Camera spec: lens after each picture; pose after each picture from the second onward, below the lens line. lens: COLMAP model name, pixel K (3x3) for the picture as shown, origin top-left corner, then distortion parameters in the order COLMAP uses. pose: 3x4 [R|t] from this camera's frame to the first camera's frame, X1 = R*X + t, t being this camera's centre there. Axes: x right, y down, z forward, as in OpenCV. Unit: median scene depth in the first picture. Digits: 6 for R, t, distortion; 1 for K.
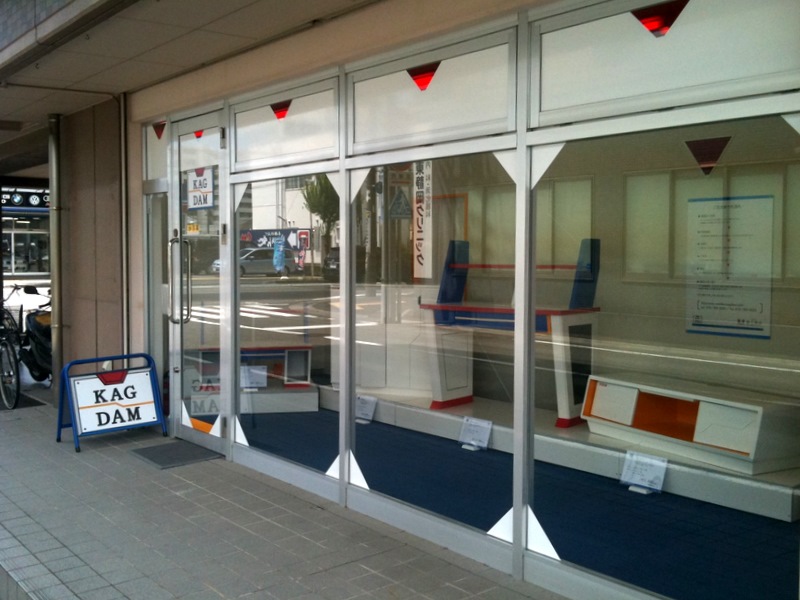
lens RADIAL K [[865.9, 0, 400.0], [0, 865.9, 300.0], [0, 0, 1]] dist [0.001973, -0.025952]
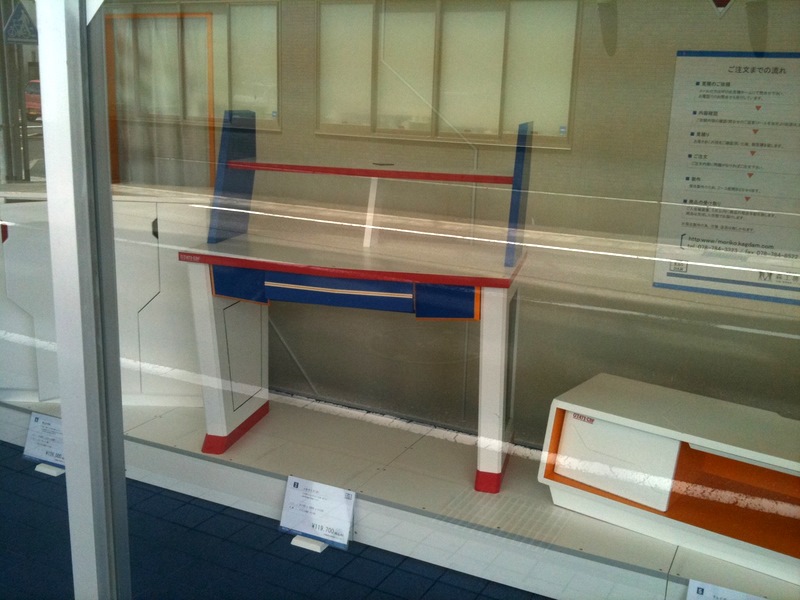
lens RADIAL K [[827.6, 0, 400.0], [0, 827.6, 300.0], [0, 0, 1]] dist [0.162249, -0.429492]
pose [[0.906935, -0.078181, 0.413953, -0.065073], [-0.005323, 0.980423, 0.196831, -0.067730], [-0.421238, -0.180716, 0.888763, 0.589938]]
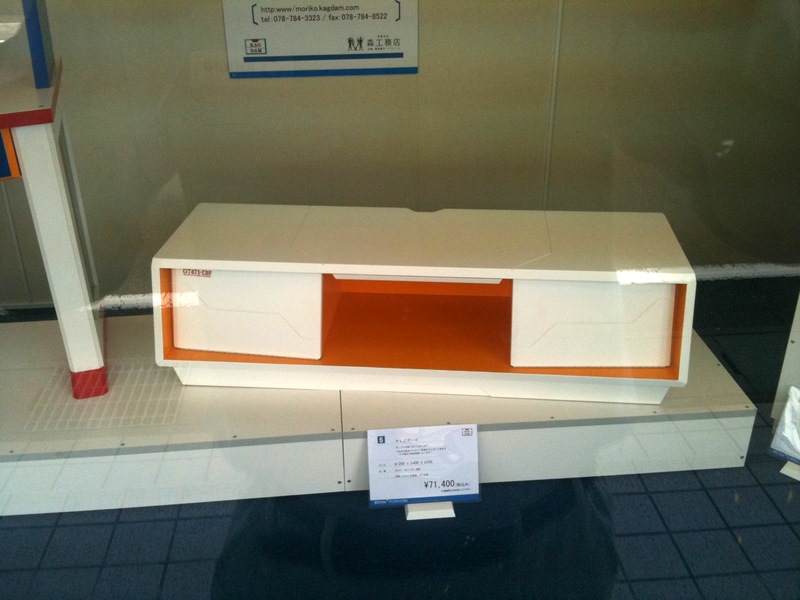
lens RADIAL K [[865.9, 0, 400.0], [0, 865.9, 300.0], [0, 0, 1]] dist [0.001973, -0.025952]
pose [[0.553762, -0.395062, 0.732989, -0.009519], [0.054806, 0.895667, 0.441336, -0.059185], [-0.830869, -0.204224, 0.517638, 0.687285]]
